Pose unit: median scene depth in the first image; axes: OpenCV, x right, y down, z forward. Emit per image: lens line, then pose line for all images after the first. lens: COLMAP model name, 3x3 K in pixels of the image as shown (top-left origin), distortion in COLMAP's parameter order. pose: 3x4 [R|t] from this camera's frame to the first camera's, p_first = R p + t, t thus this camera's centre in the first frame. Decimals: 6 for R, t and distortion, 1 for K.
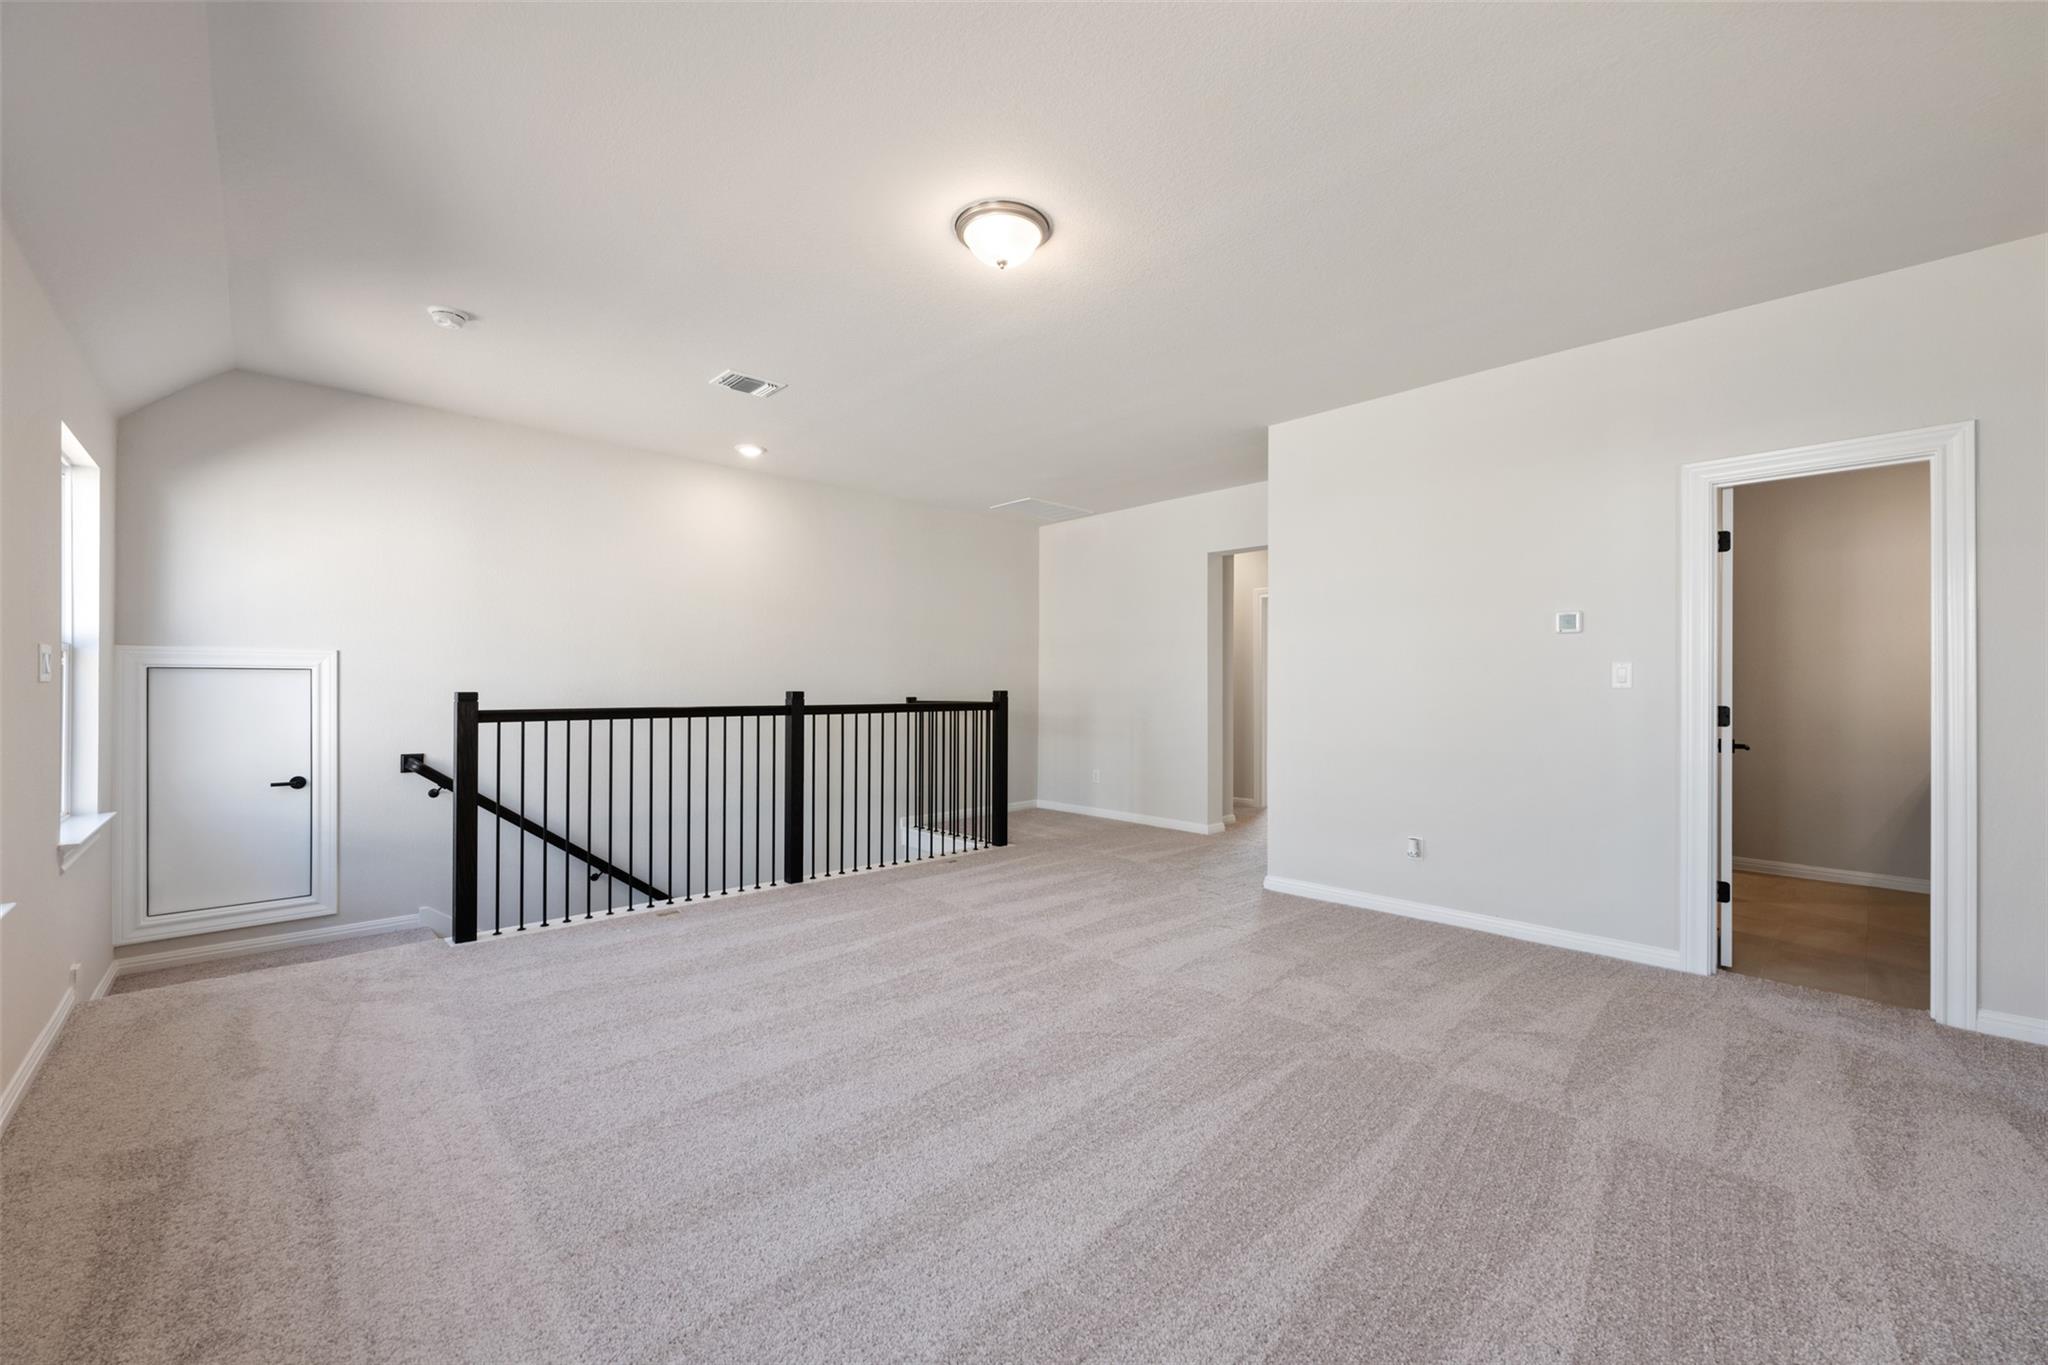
lens RADIAL K [[810.5, 0, 1040.7], [0, 810.5, 681.7], [0, 0, 1]] dist [0.004308, -0.001541]
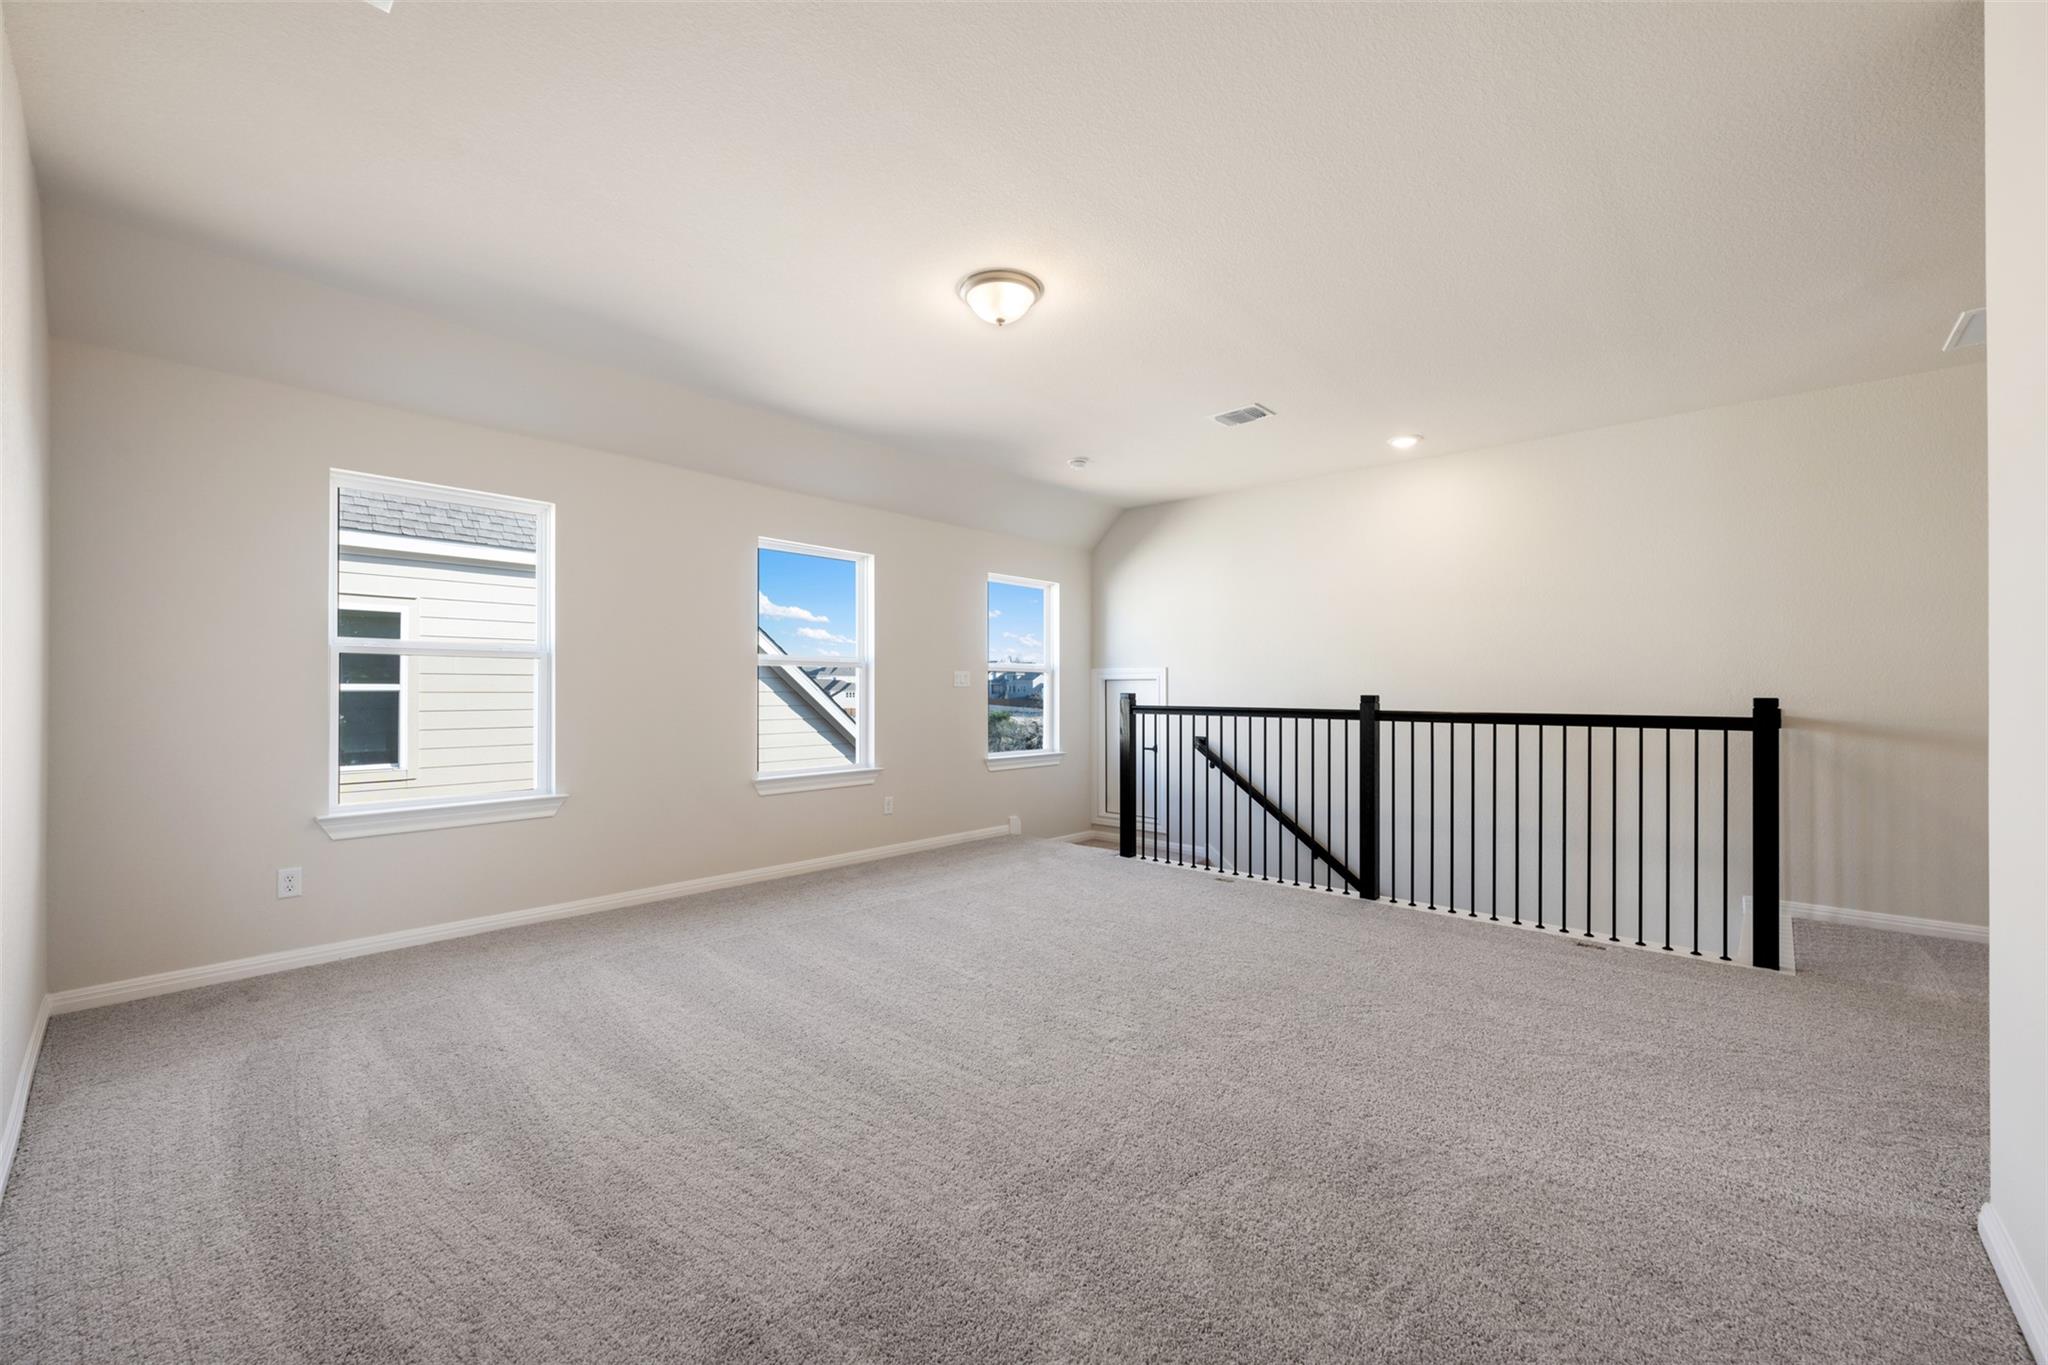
lens RADIAL K [[810.5, 0, 1045.4], [0, 810.5, 679.9], [0, 0, 1]] dist [0.004308, -0.001541]
pose [[0.094421, -0.012545, -0.995453, 0.586089], [0.003705, 0.999918, -0.012250, 0.004183], [0.995525, -0.002532, 0.094459, 0.521436]]
